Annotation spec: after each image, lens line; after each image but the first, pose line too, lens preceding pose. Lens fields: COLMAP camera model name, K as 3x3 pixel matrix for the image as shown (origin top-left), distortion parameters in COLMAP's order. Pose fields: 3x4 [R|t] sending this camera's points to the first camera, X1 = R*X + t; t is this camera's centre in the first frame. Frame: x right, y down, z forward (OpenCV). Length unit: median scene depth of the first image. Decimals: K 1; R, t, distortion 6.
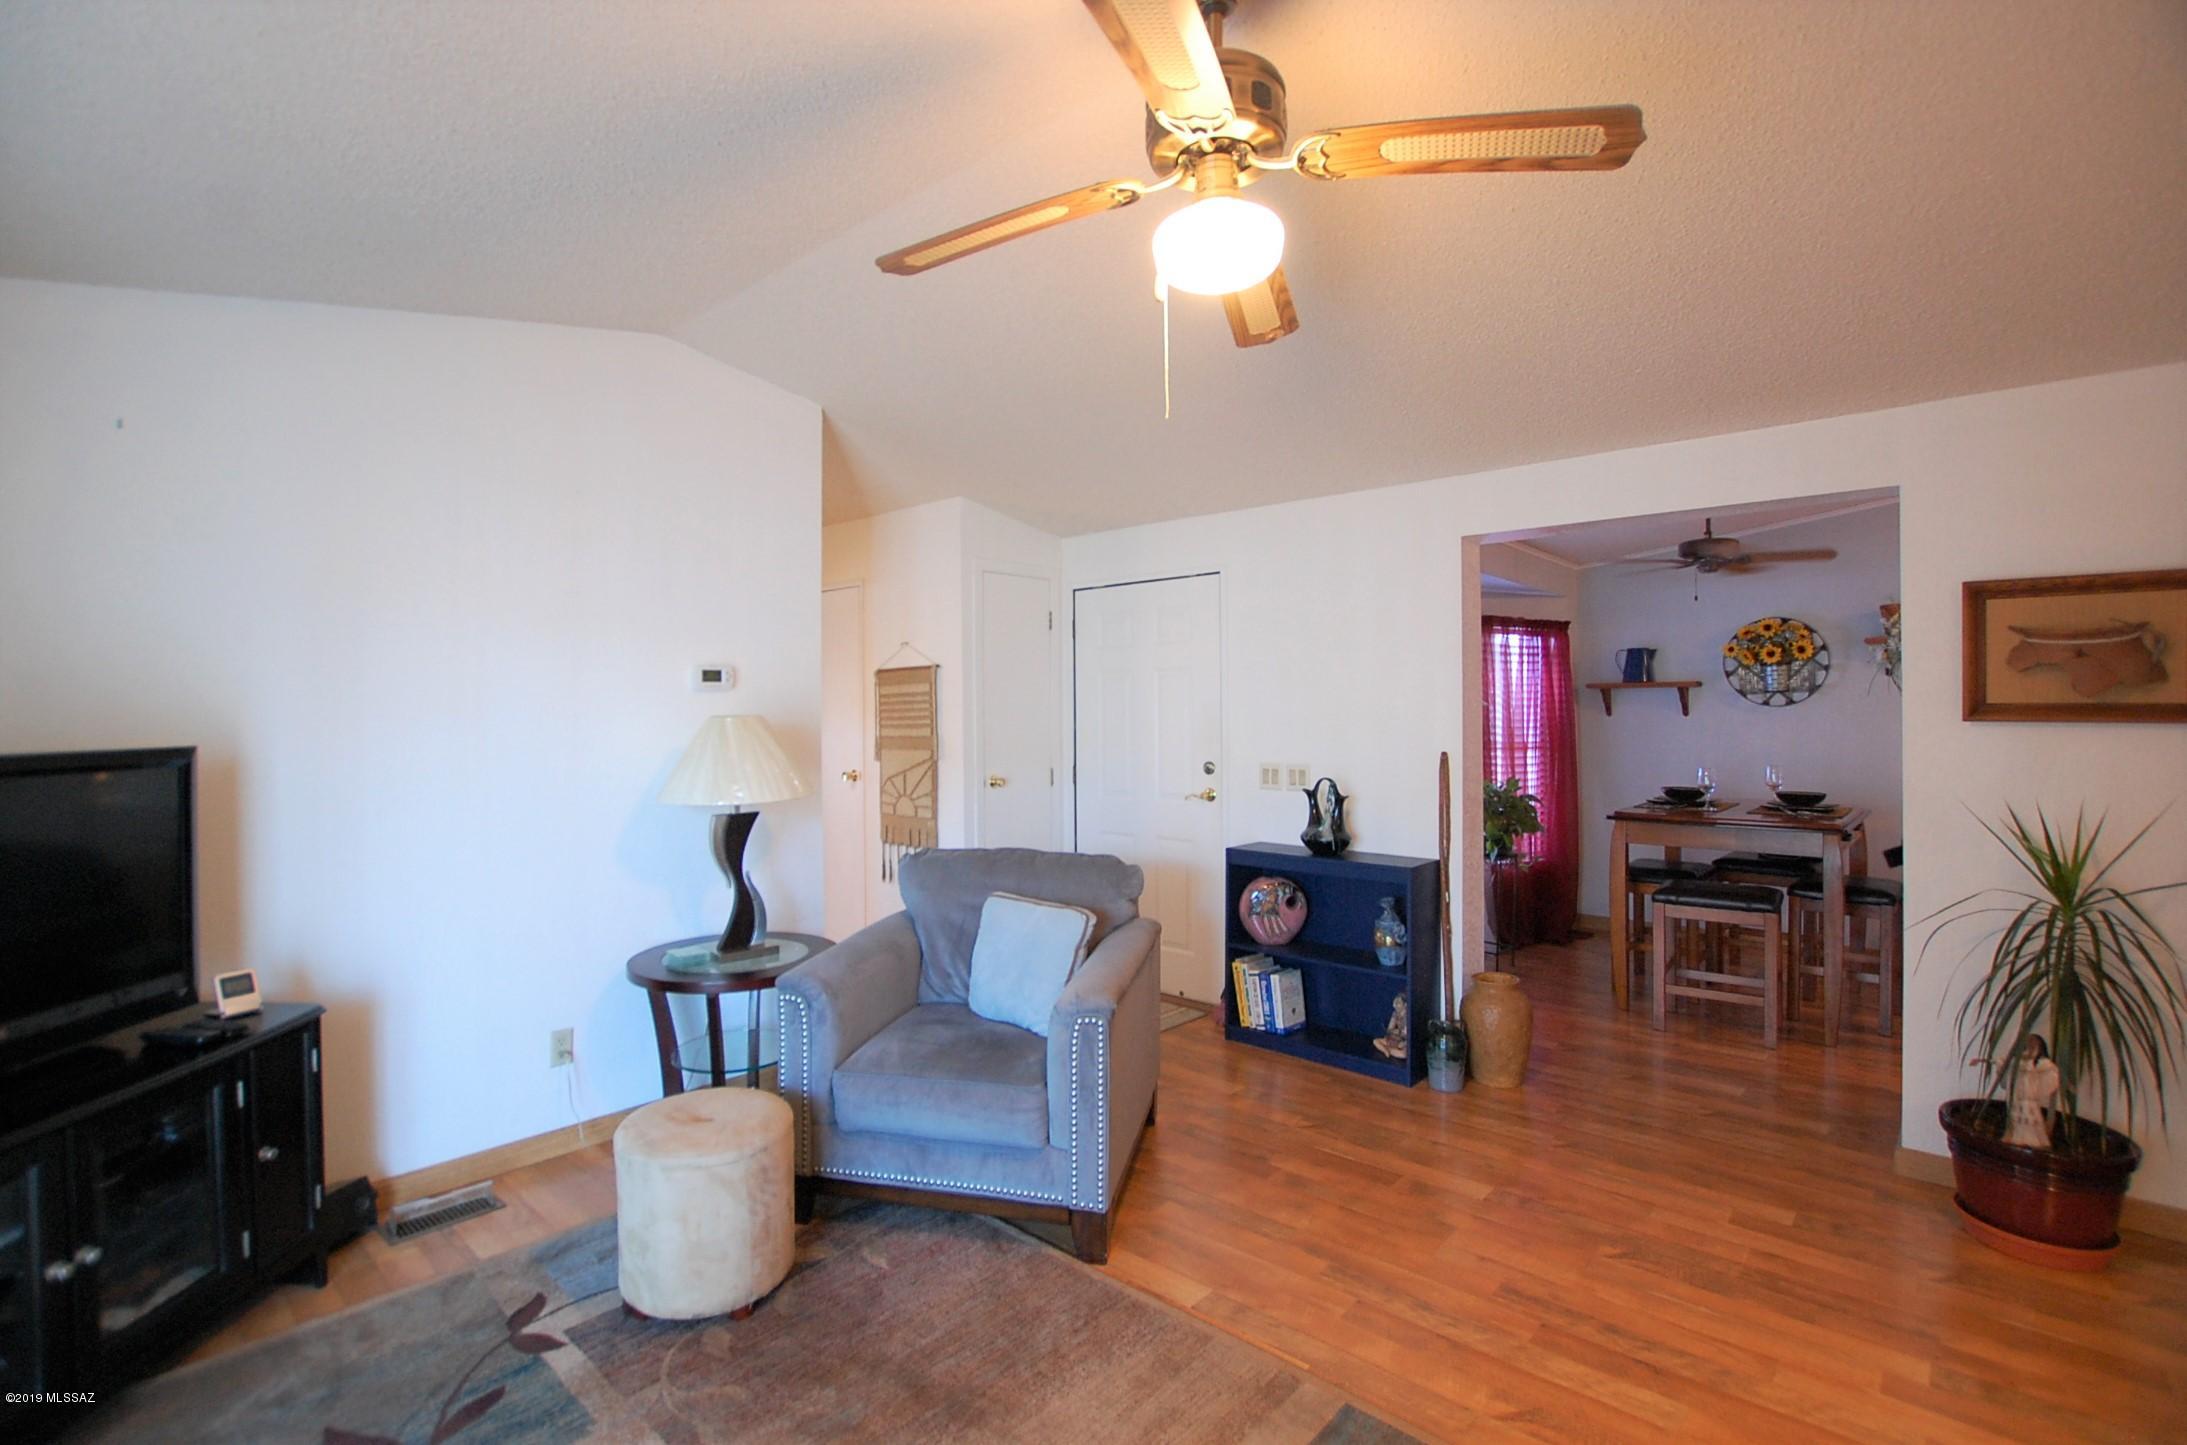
lens RADIAL K [[968.5, 0, 1089.6], [0, 968.5, 708.9], [0, 0, 1]] dist [-0.020440, 0.000426]
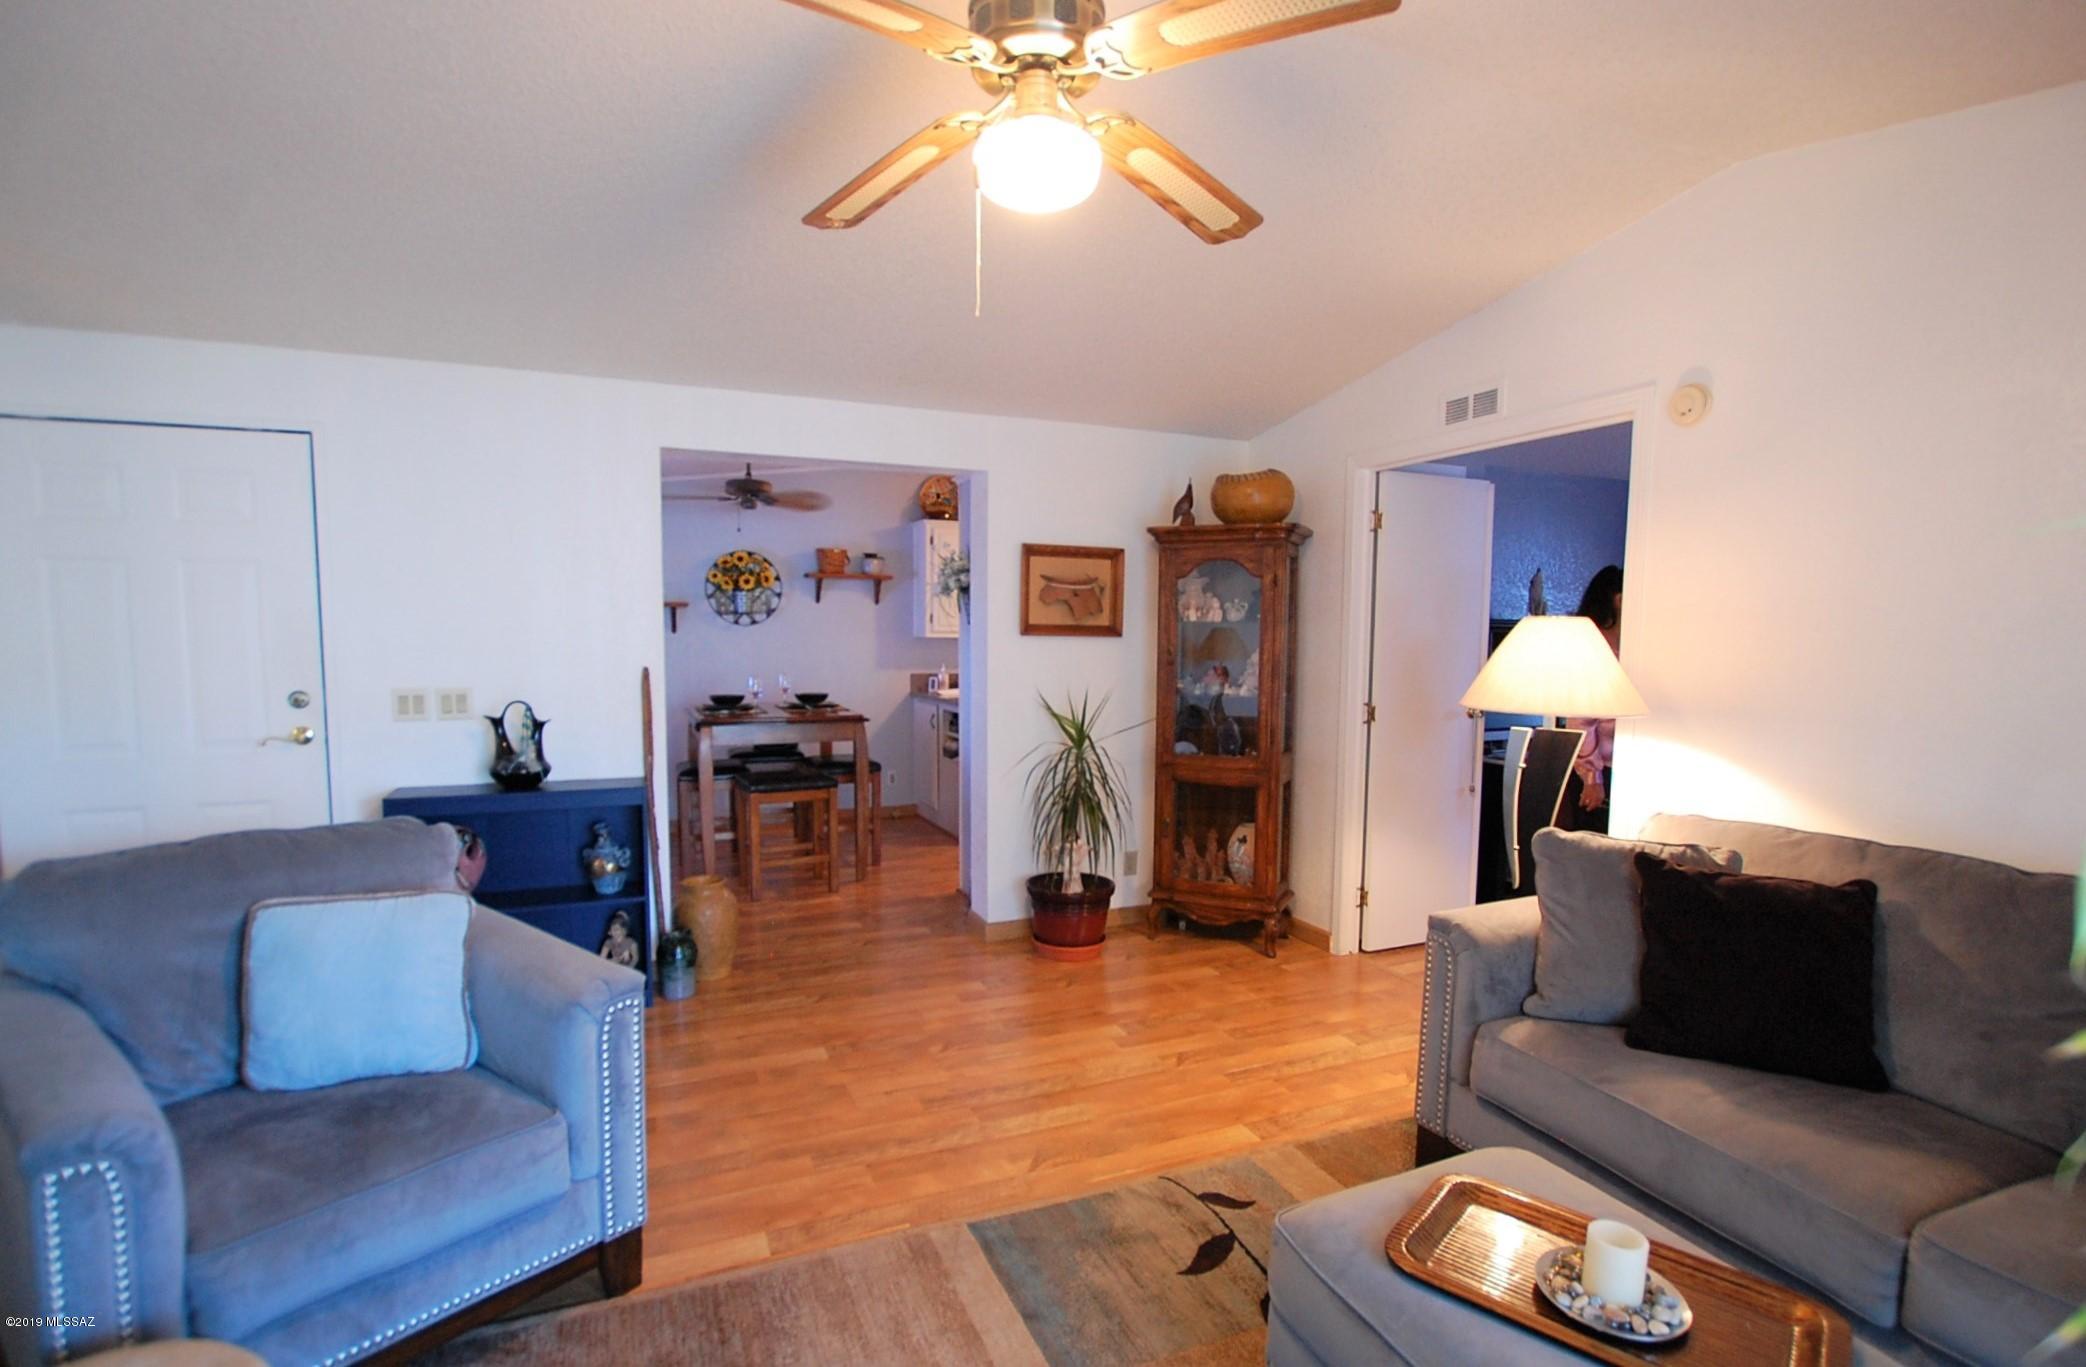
lens RADIAL K [[976.2, 0, 1010.3], [0, 976.2, 709.8], [0, 0, 1]] dist [-0.000359, 0.000533]
pose [[0.447685, -0.064996, 0.891826, -0.470245], [-0.009548, 0.996950, 0.077451, 0.009547], [-0.894140, -0.043189, 0.445699, 0.296686]]
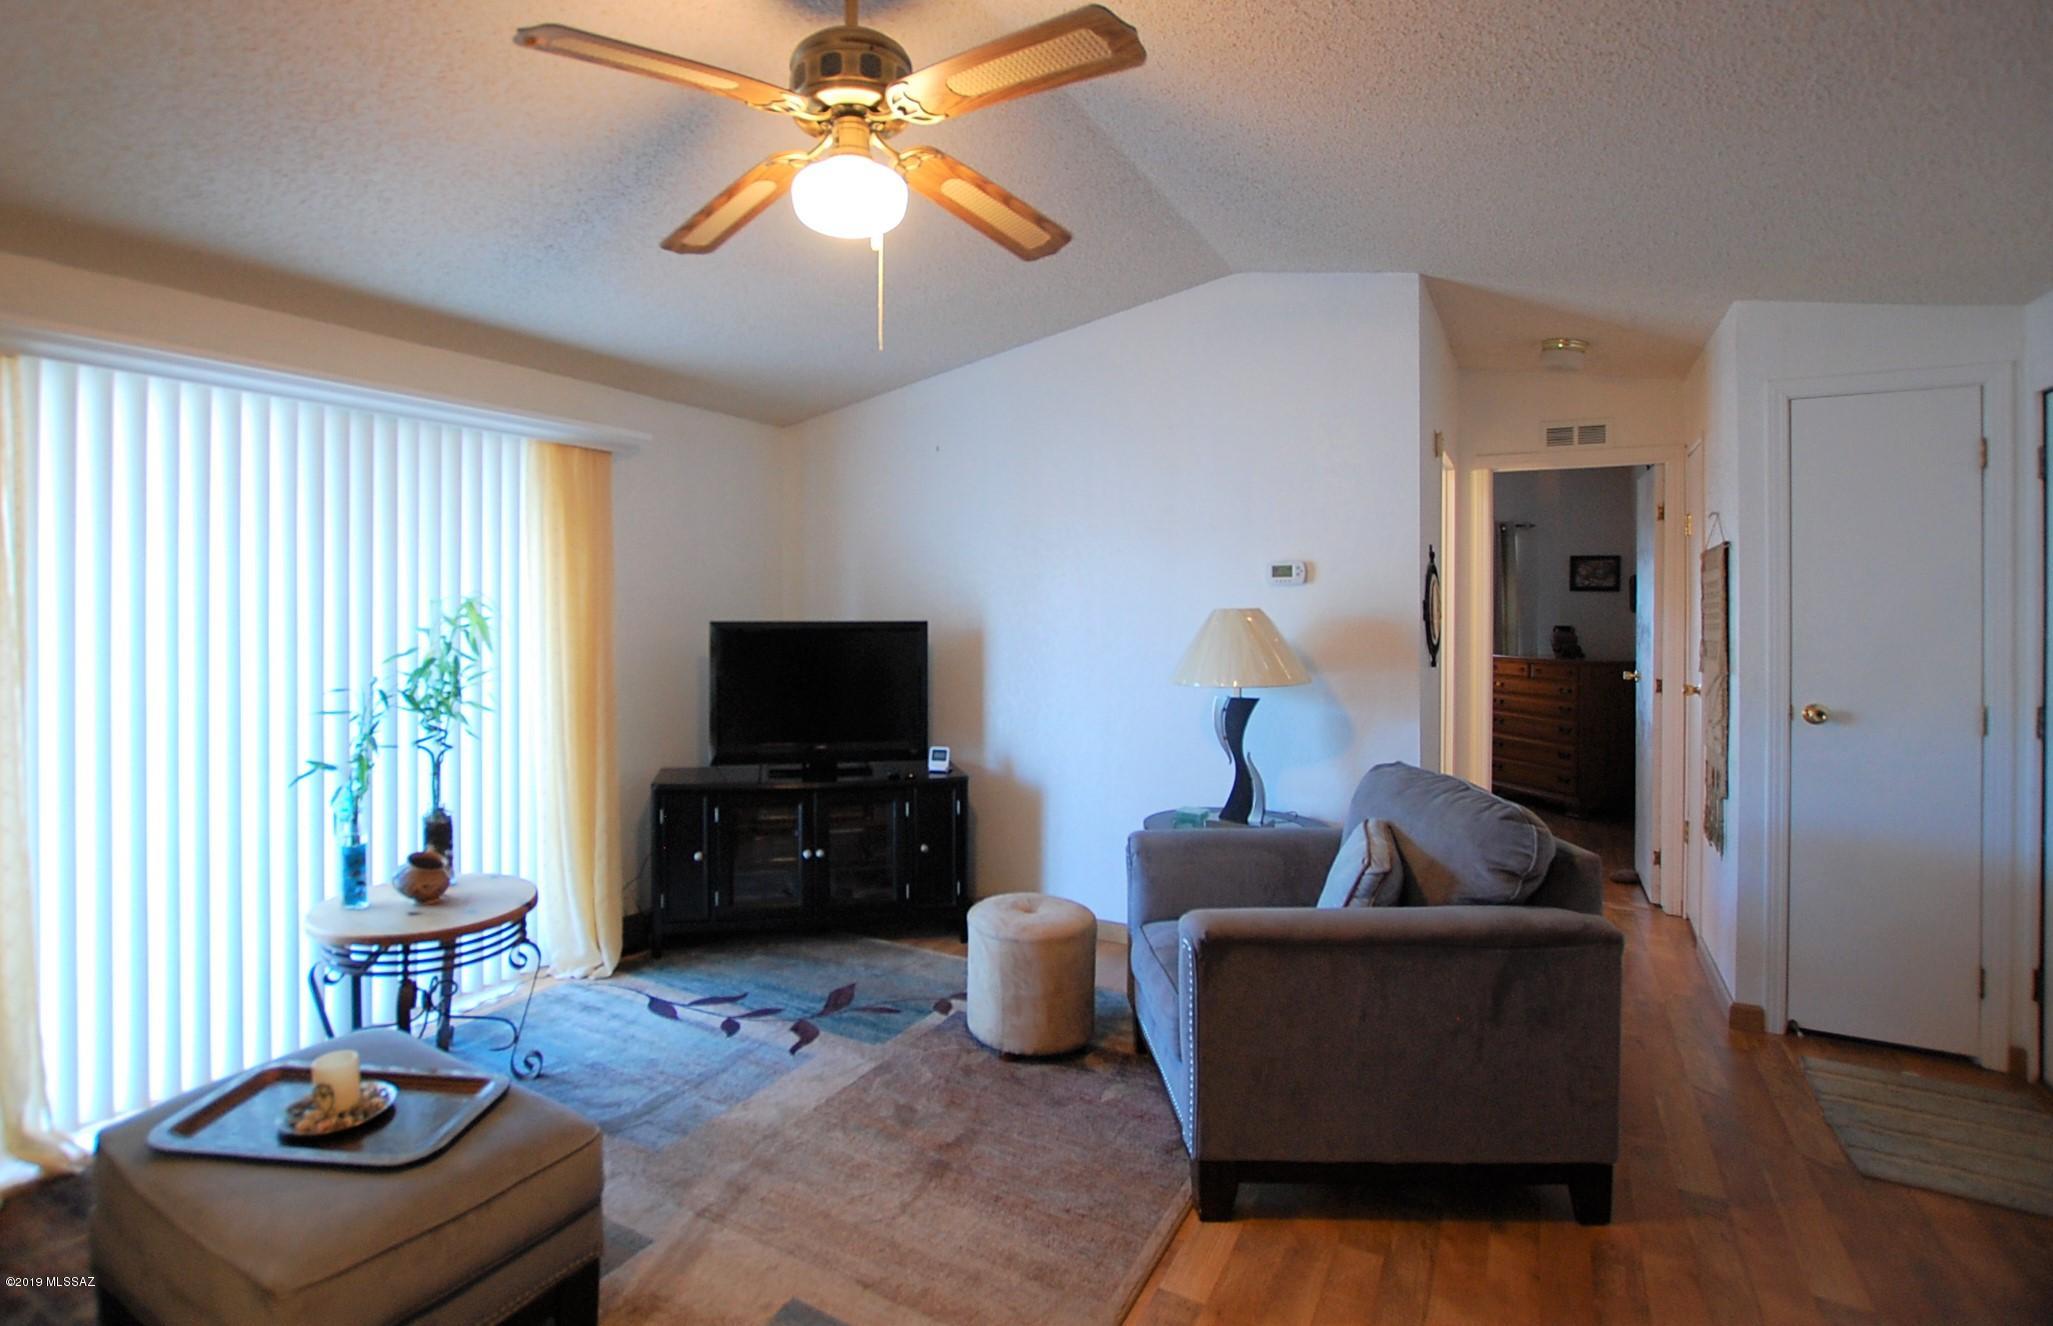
lens RADIAL K [[1036.4, 0, 1021.3], [0, 1036.4, 609.3], [0, 0, 1]] dist [-0.002028, -0.000399]
pose [[0.228811, 0.012188, -0.973395, 0.761059], [-0.002569, 0.999926, 0.011916, -0.005366], [0.973467, -0.000226, 0.228825, 0.509773]]
